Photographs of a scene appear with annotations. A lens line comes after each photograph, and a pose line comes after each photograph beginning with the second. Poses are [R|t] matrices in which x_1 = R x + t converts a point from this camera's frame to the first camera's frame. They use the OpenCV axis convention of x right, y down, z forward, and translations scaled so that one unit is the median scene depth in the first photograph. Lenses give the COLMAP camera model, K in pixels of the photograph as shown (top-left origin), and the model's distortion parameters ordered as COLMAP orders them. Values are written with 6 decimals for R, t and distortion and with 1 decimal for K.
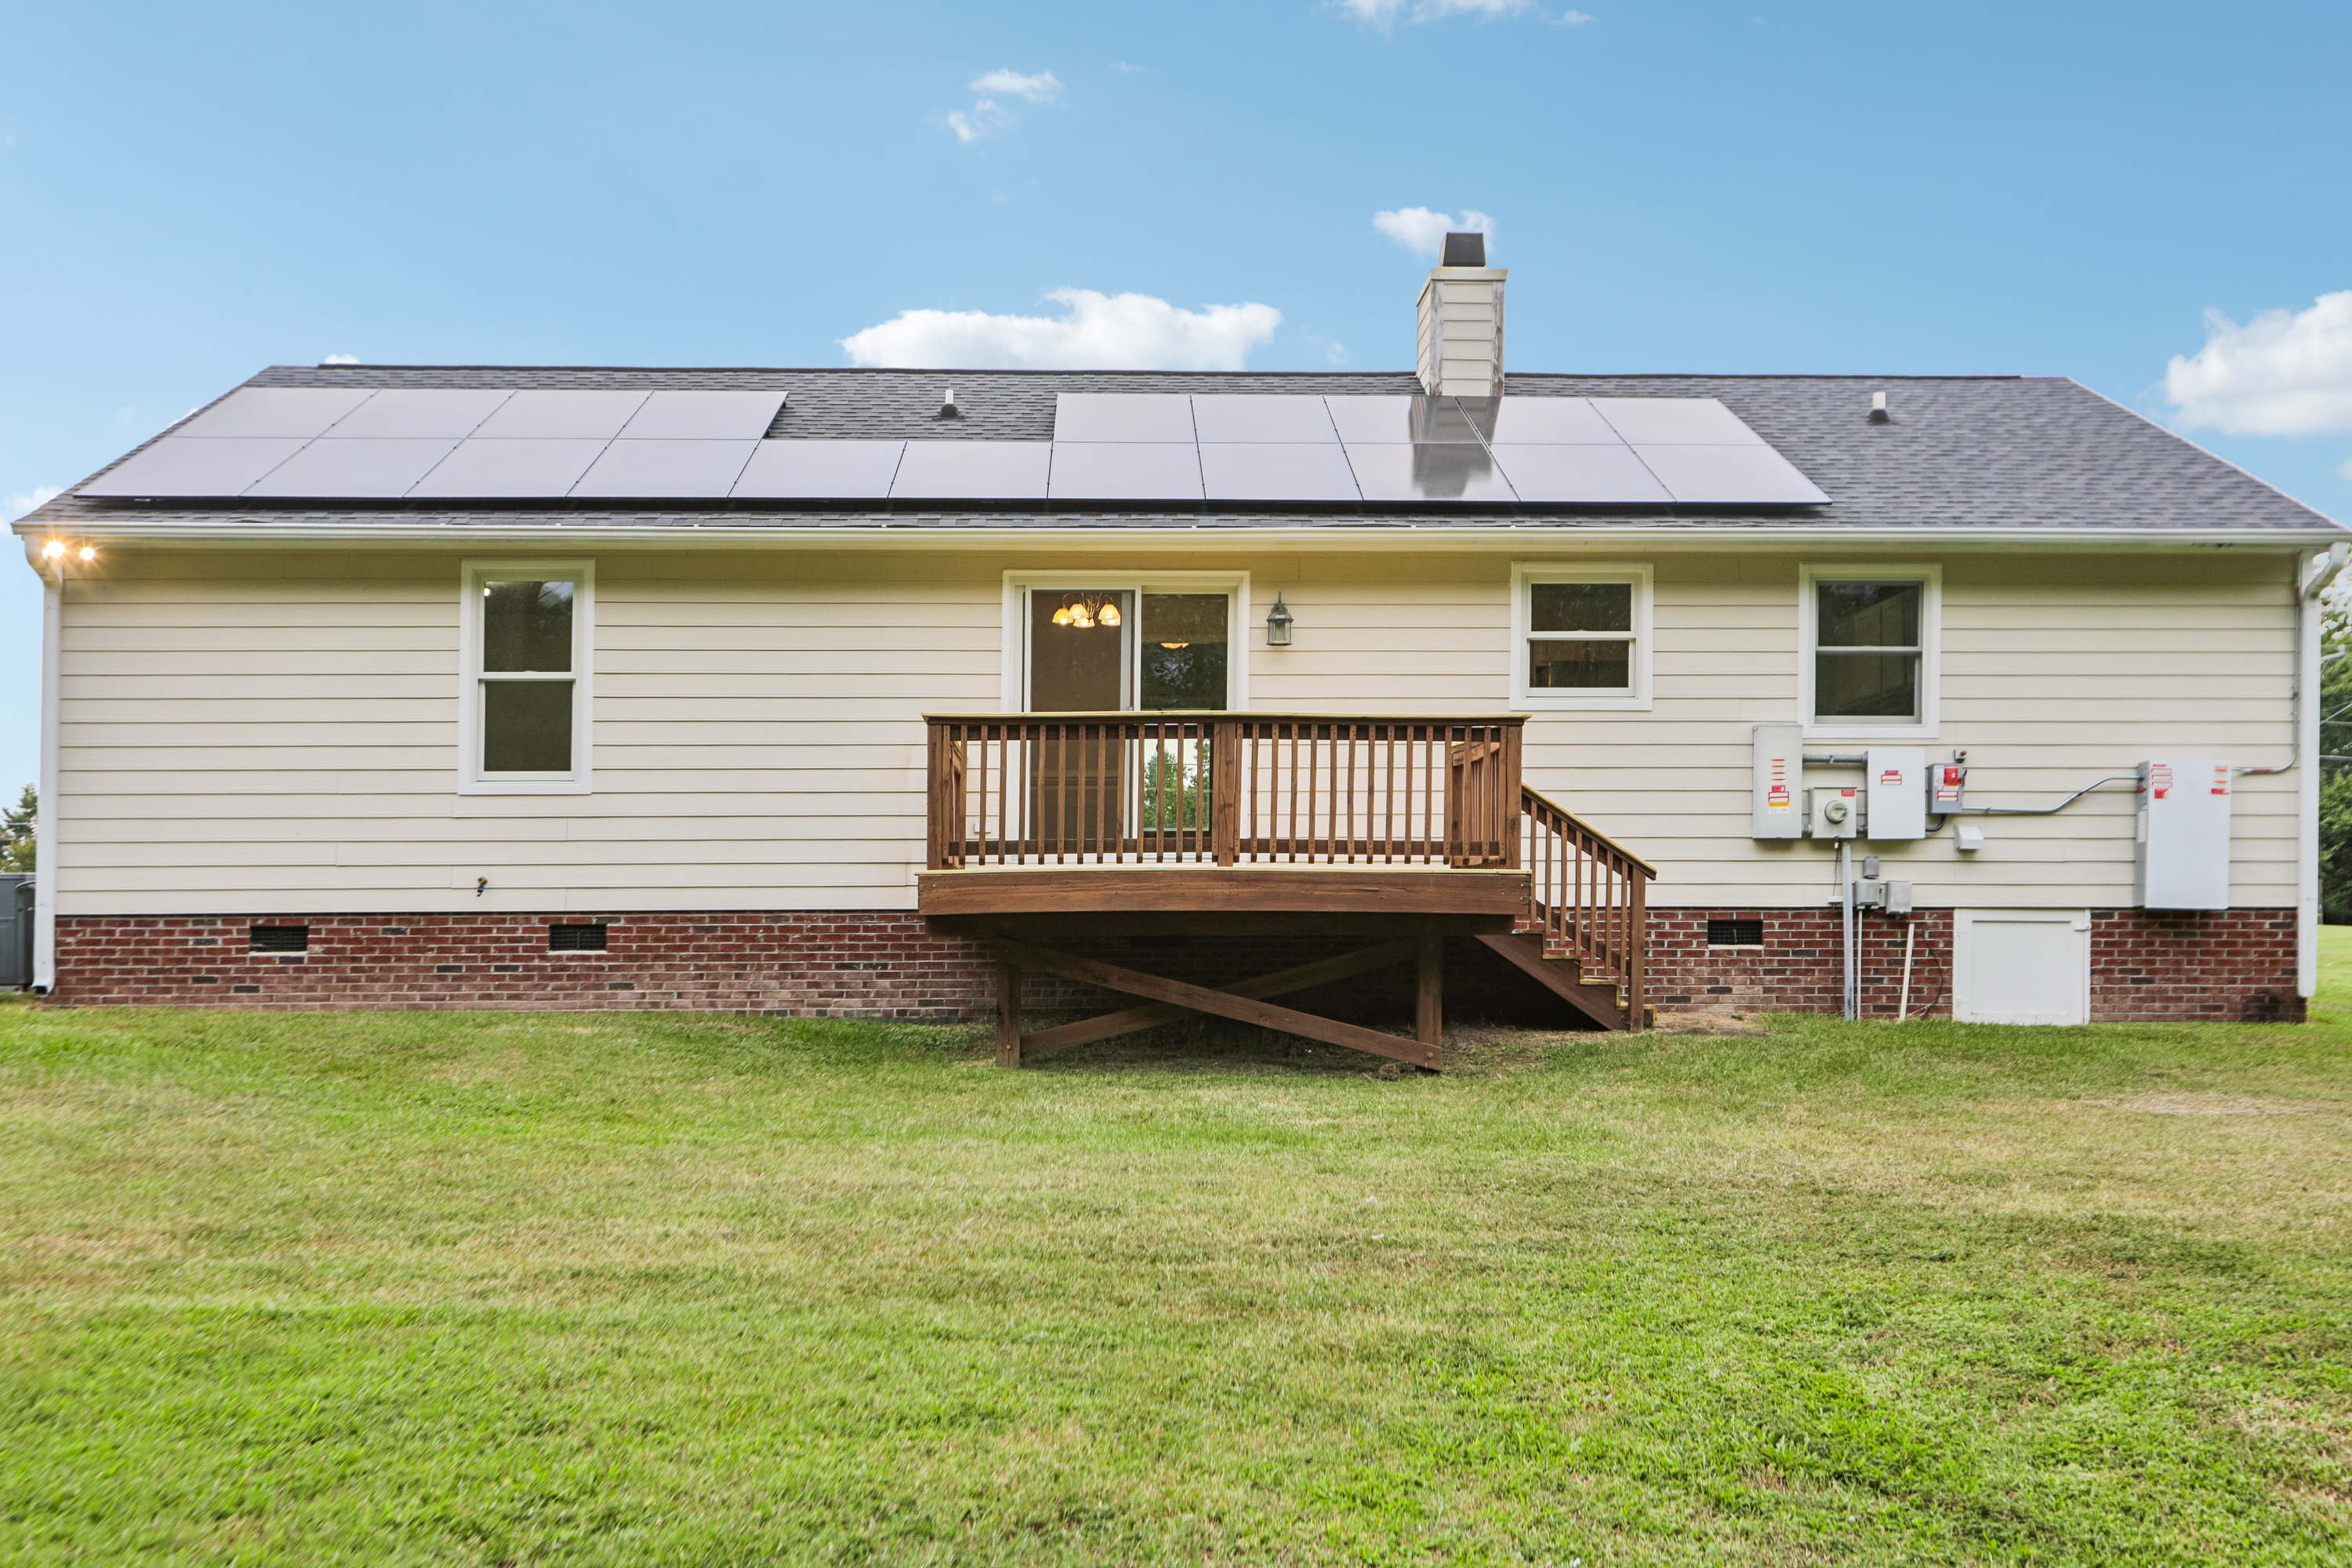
lens RADIAL K [[2267.1, 0, 1176.0], [0, 2267.1, 784.0], [0, 0, 1]] dist [0.011750, -0.001409]
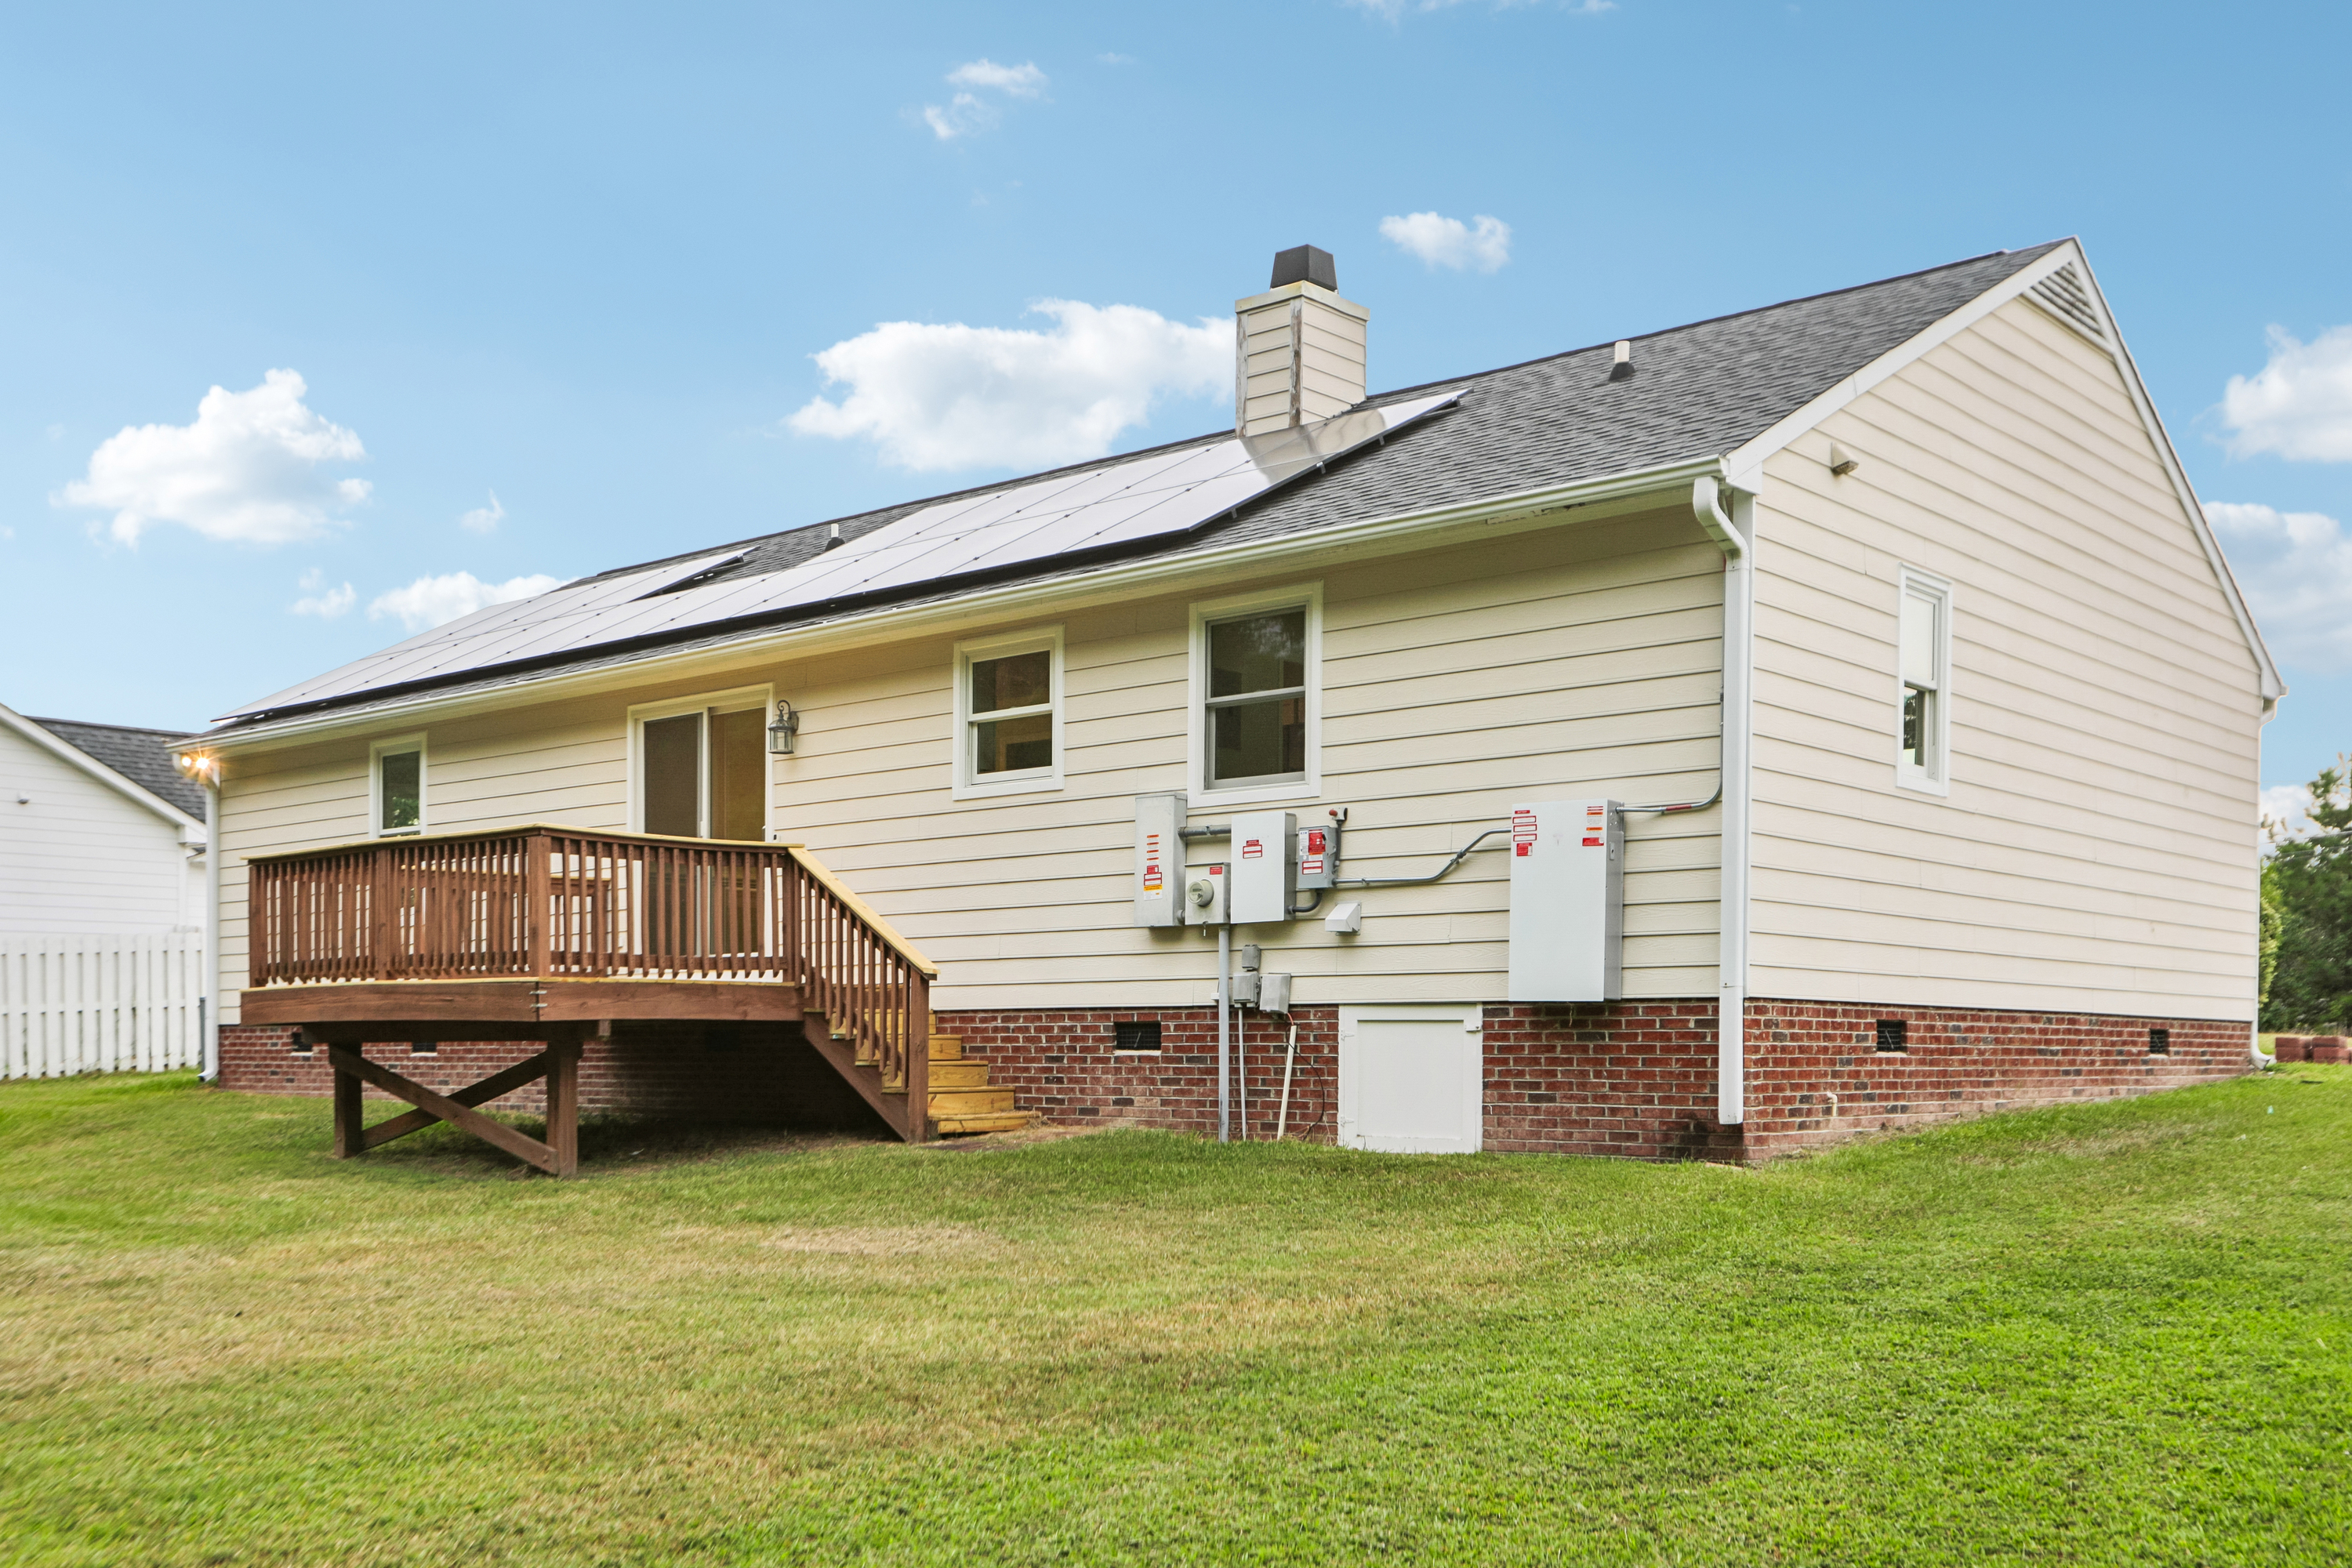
lens RADIAL K [[2336.7, 0, 1176.4], [0, 2336.7, 812.1], [0, 0, 1]] dist [-0.018831, -0.006670]
pose [[0.729150, -0.067354, -0.681032, 0.873516], [0.061918, 0.997556, -0.032365, 0.009549], [0.681547, -0.018569, 0.731538, 0.353351]]
